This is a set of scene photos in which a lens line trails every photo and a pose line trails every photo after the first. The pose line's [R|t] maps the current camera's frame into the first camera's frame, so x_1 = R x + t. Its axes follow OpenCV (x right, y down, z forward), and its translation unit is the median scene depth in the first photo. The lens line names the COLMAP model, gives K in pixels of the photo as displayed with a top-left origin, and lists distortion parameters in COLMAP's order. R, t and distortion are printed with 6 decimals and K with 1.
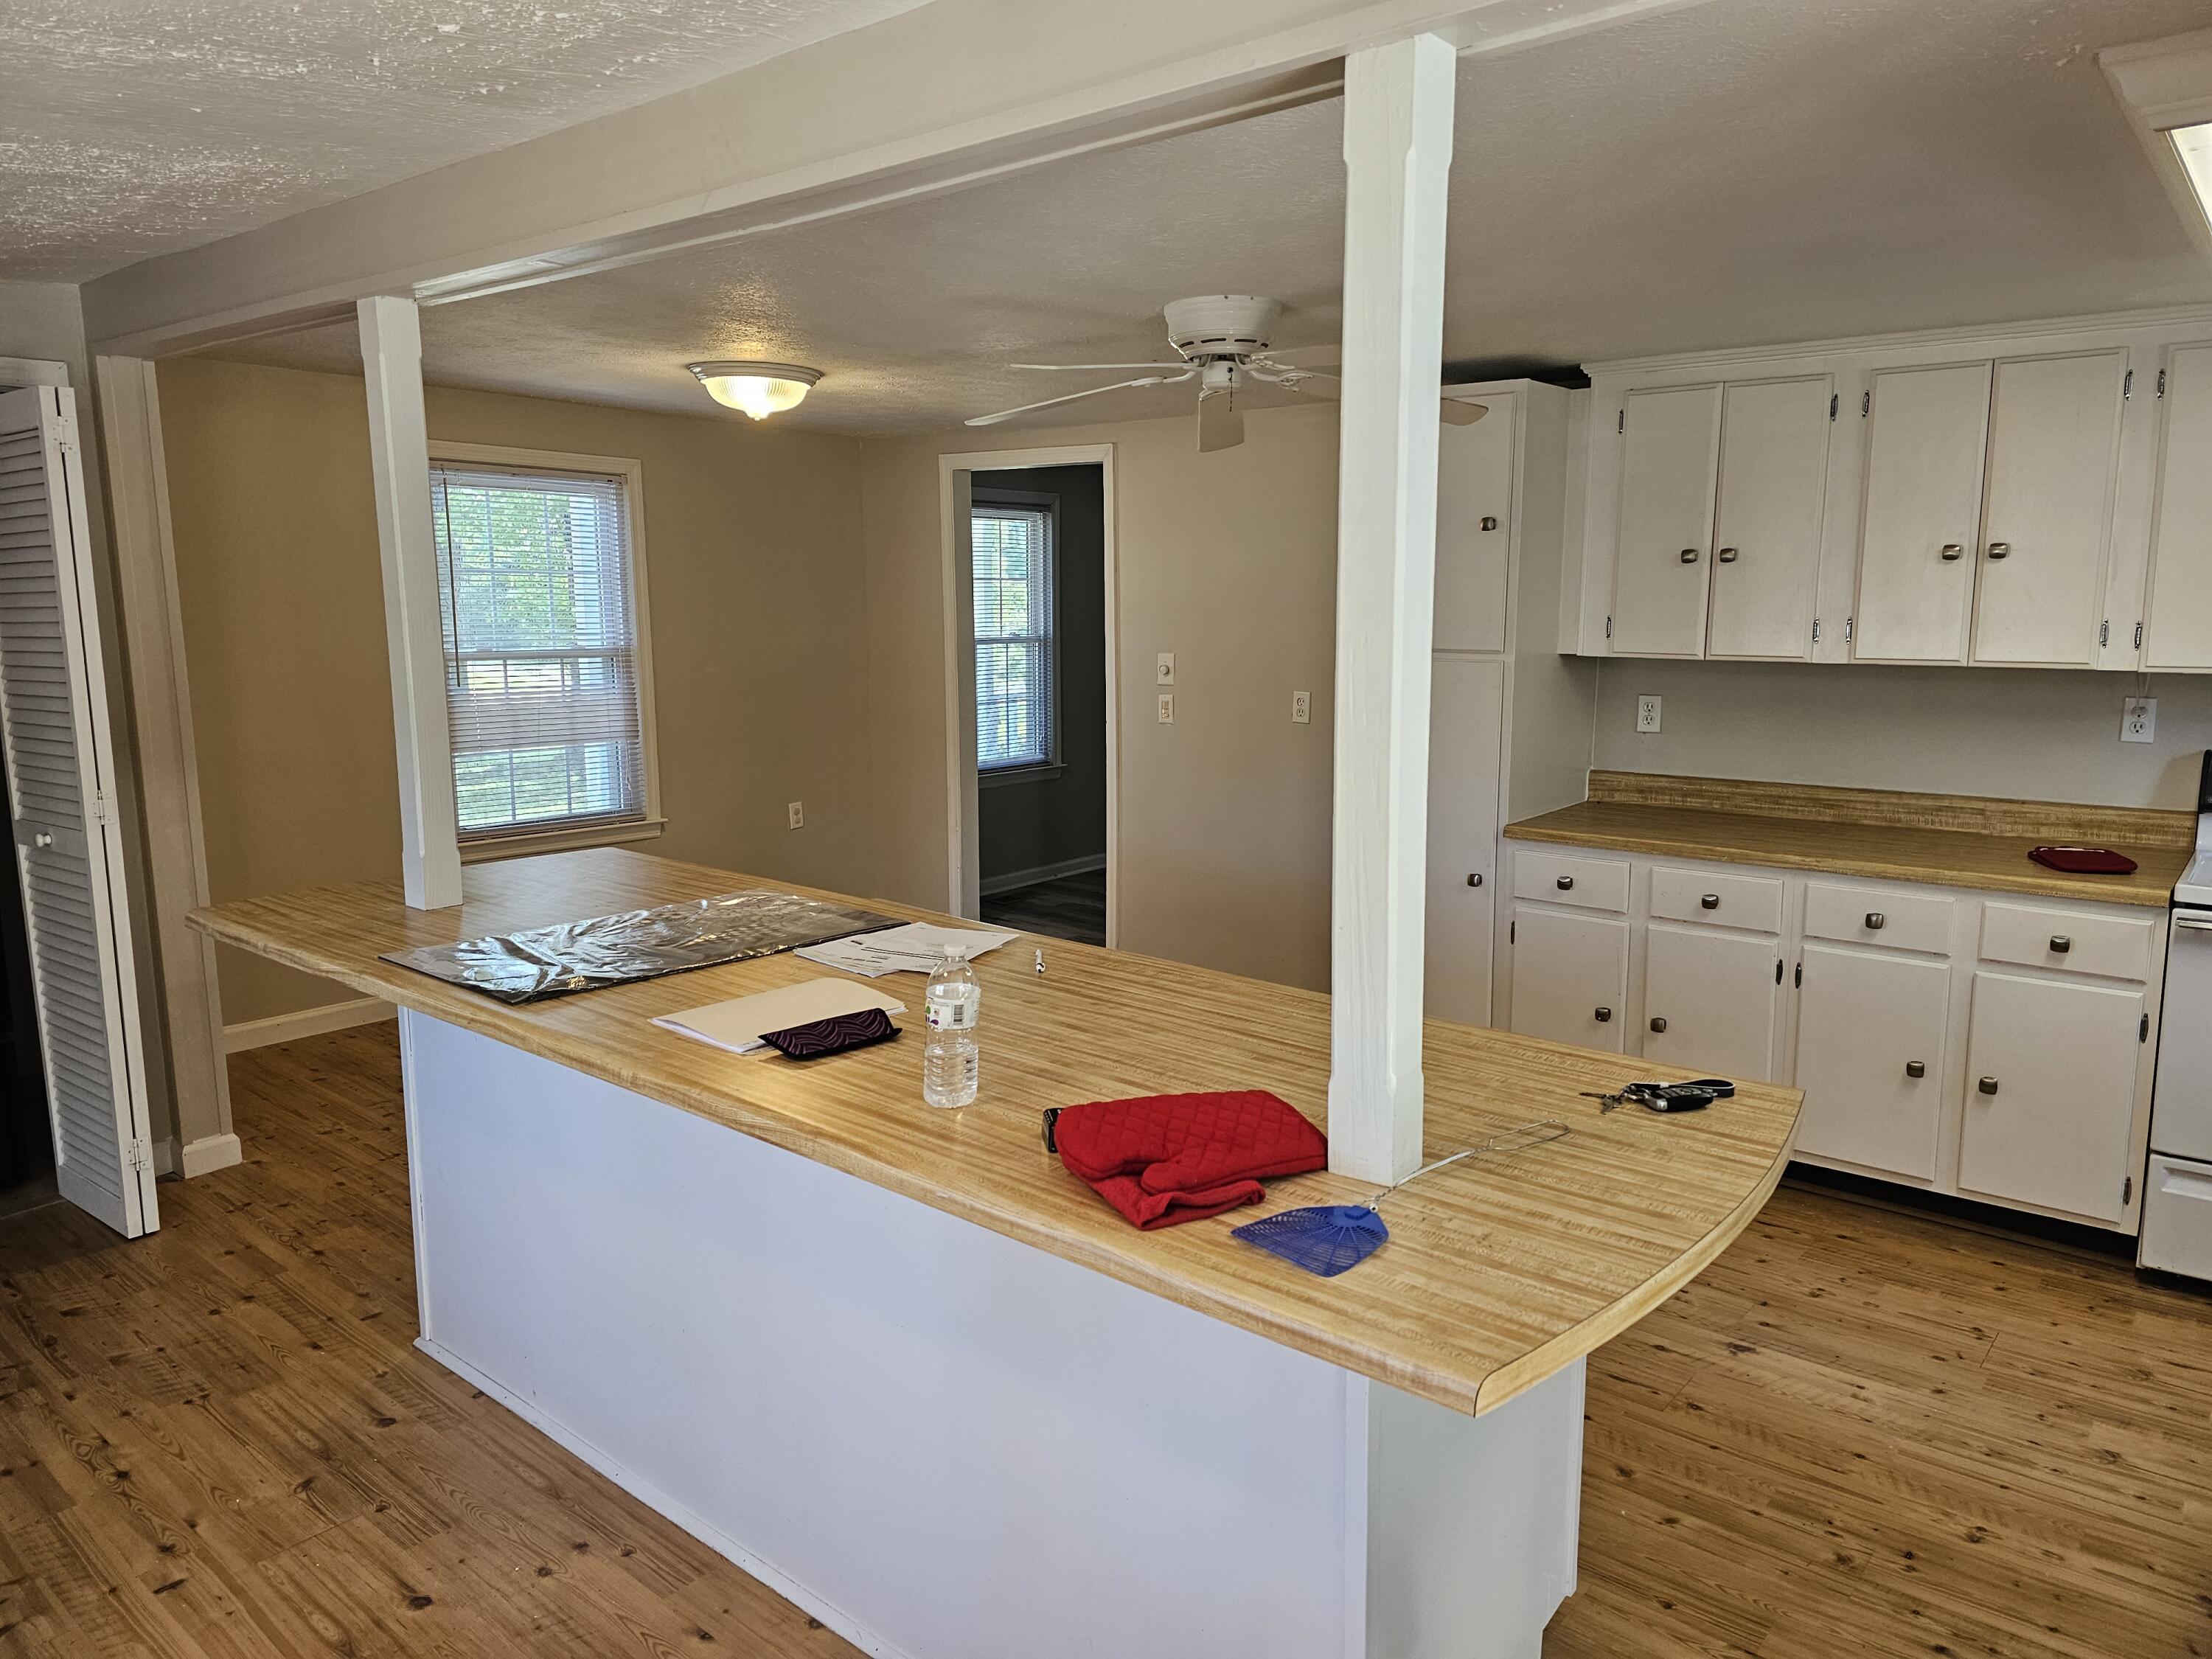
lens RADIAL K [[1471.7, 0, 1105.4], [0, 1471.7, 793.4], [0, 0, 1]] dist [0.061066, -0.045431]
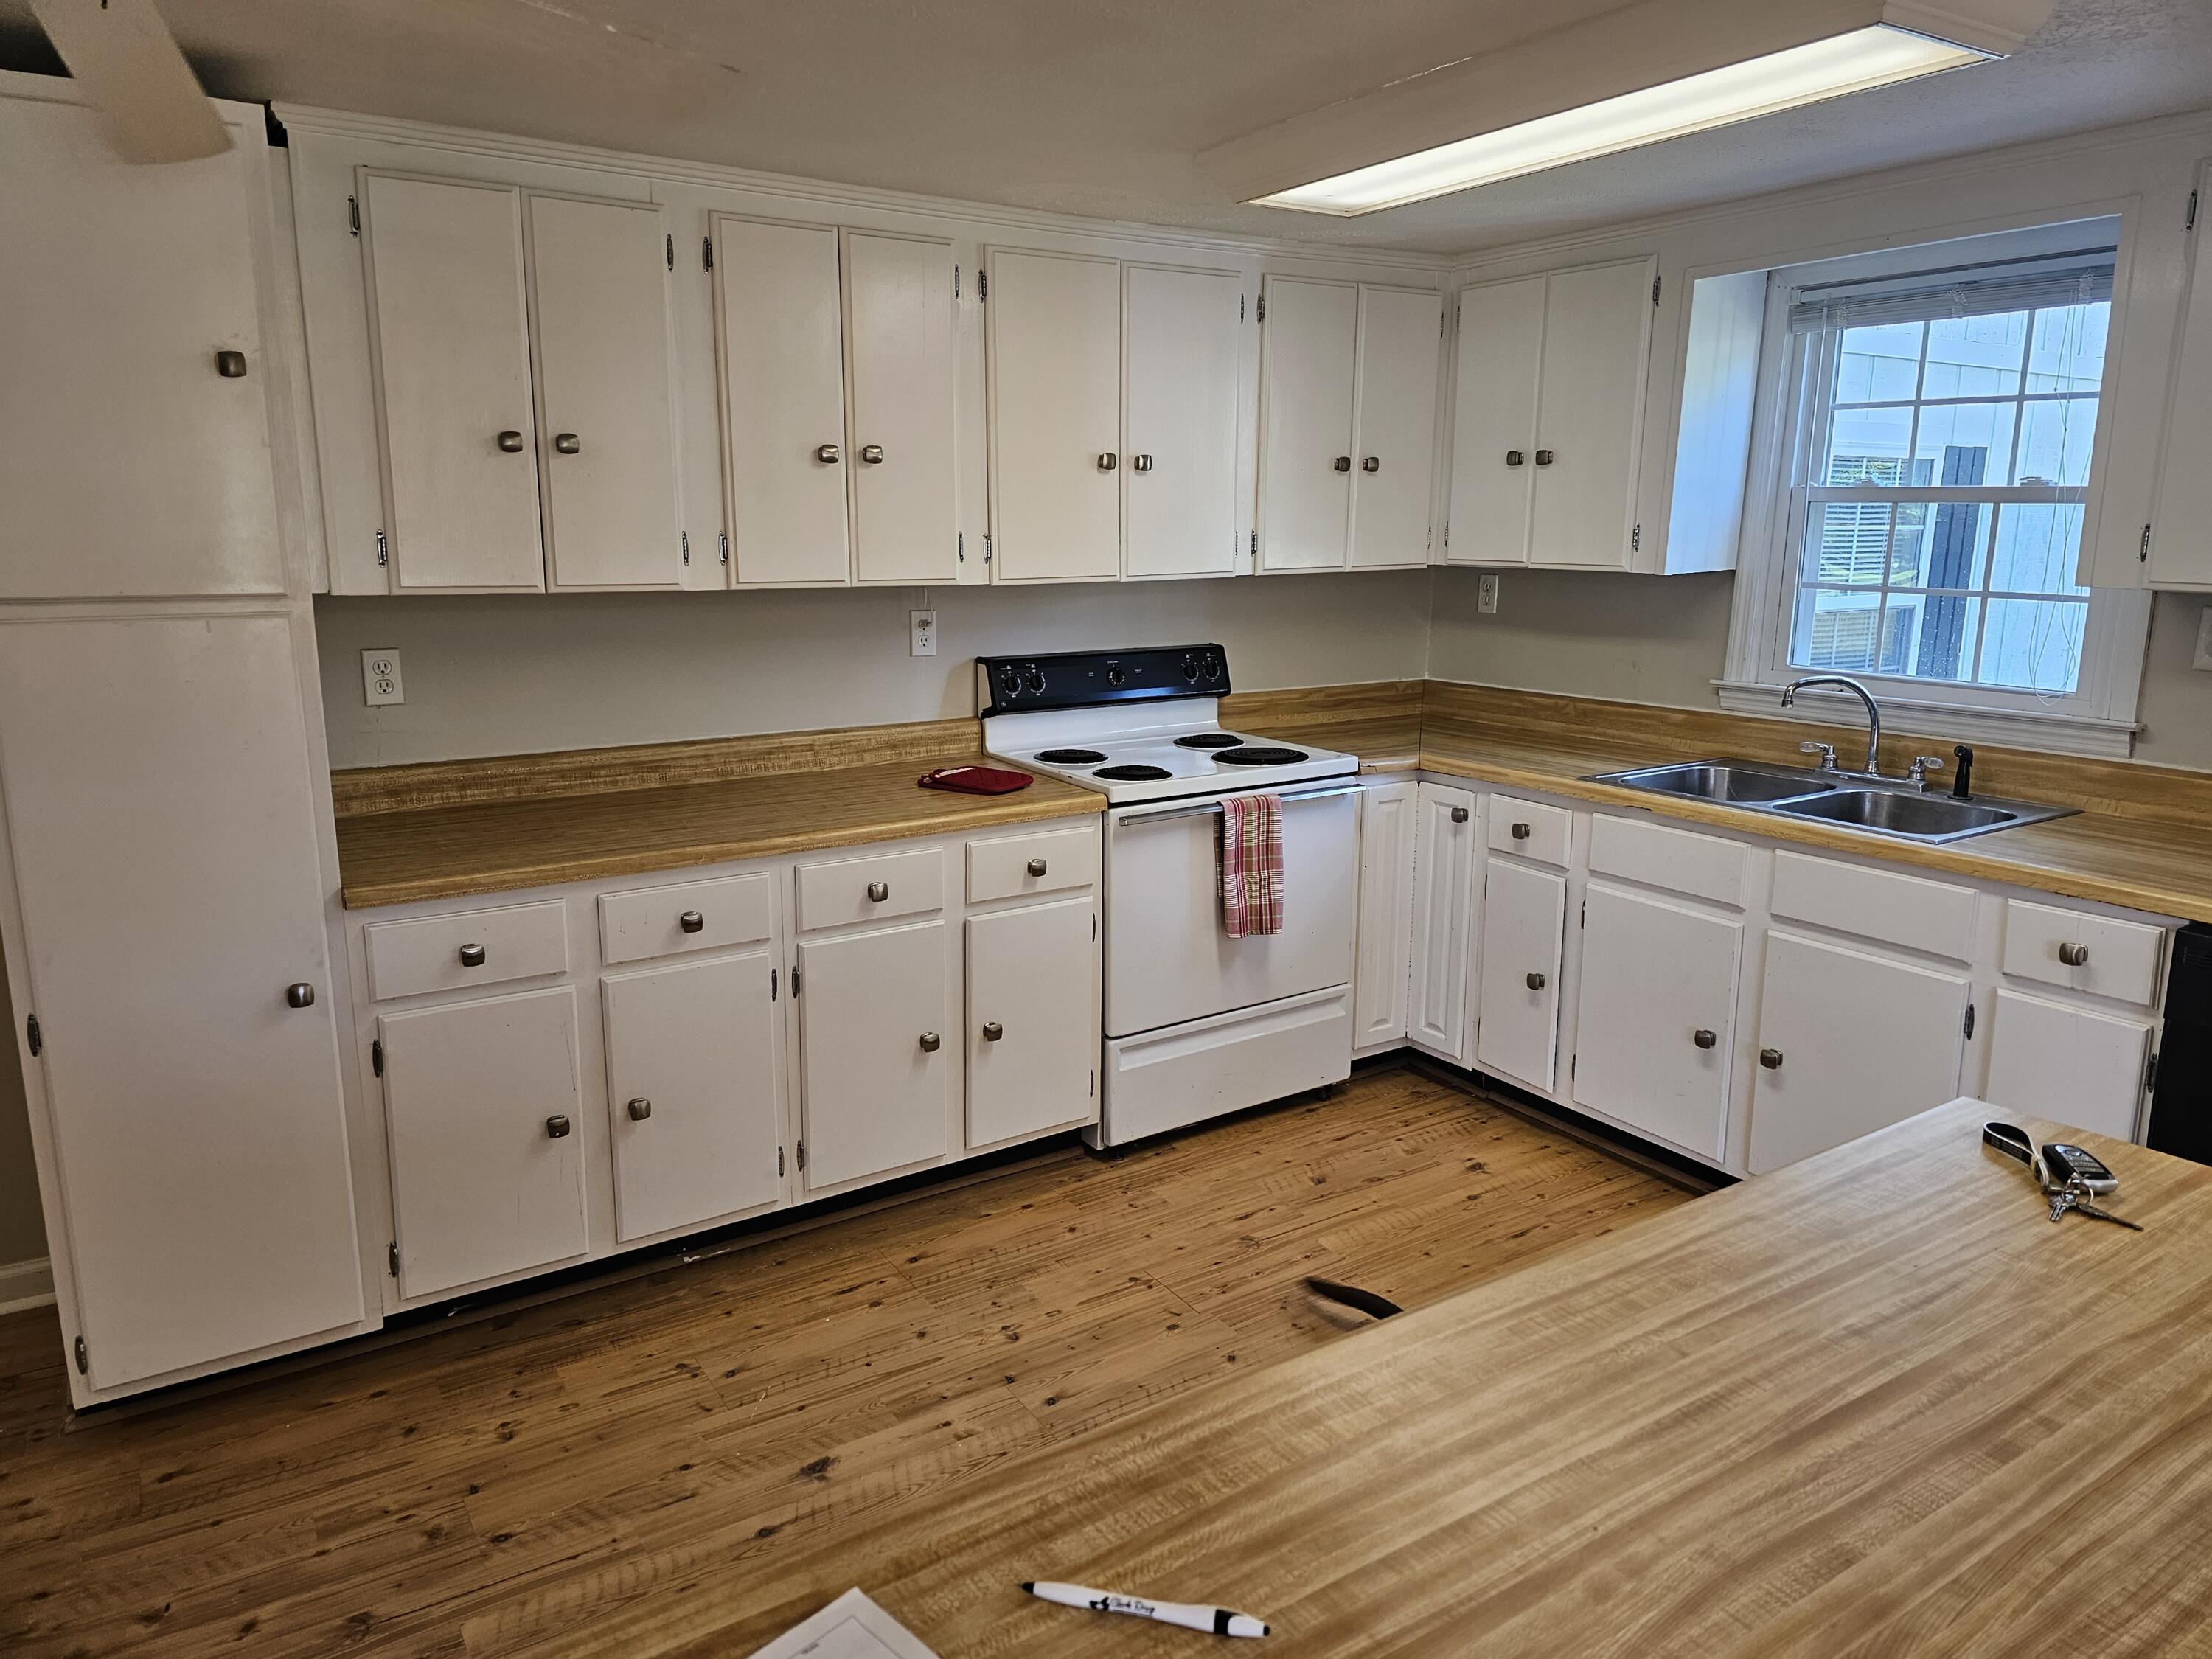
lens RADIAL K [[1471.7, 0, 1105.4], [0, 1471.7, 793.4], [0, 0, 1]] dist [0.061066, -0.045431]
pose [[0.293932, -0.179096, 0.938897, -0.275845], [0.121953, 0.981288, 0.149003, -0.097088], [-0.948014, 0.070705, 0.310274, 0.753110]]
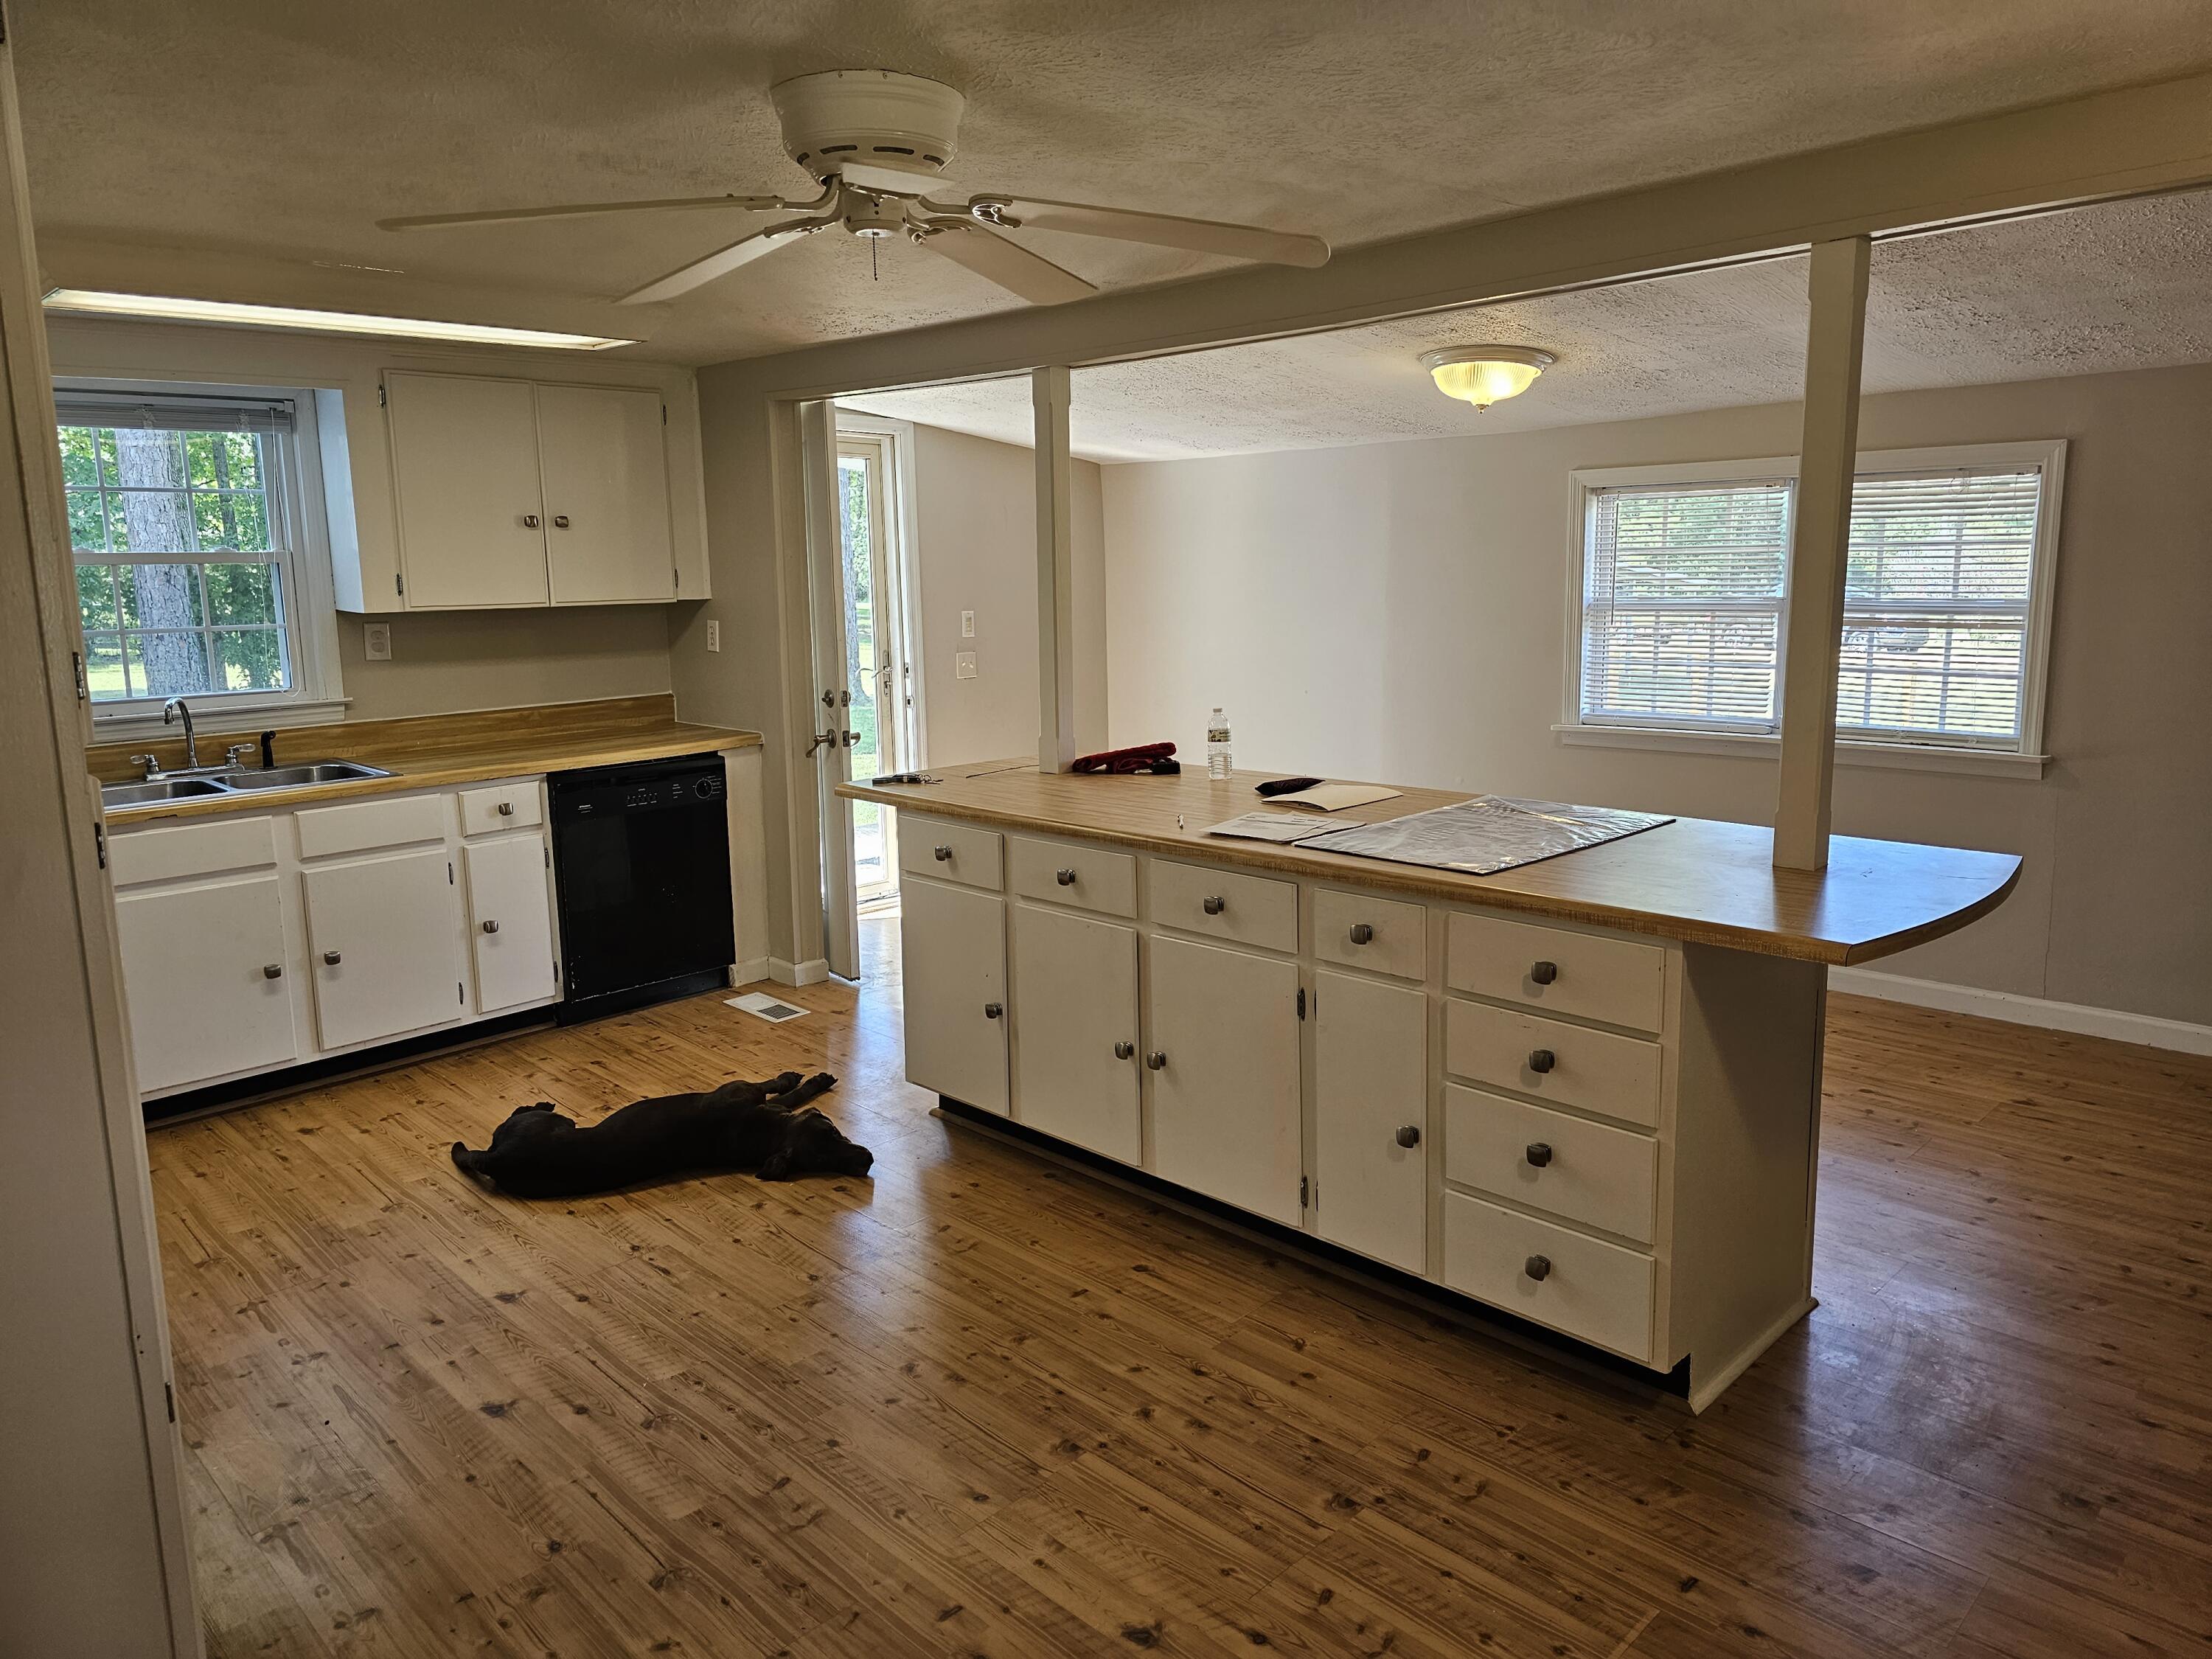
lens RADIAL K [[1471.7, 0, 1105.4], [0, 1471.7, 793.4], [0, 0, 1]] dist [0.061066, -0.045431]
pose [[-0.994843, 0.003330, 0.101372, -0.094675], [0.032905, 0.955998, 0.291523, -0.257100], [-0.095941, 0.293355, -0.951177, 1.917068]]
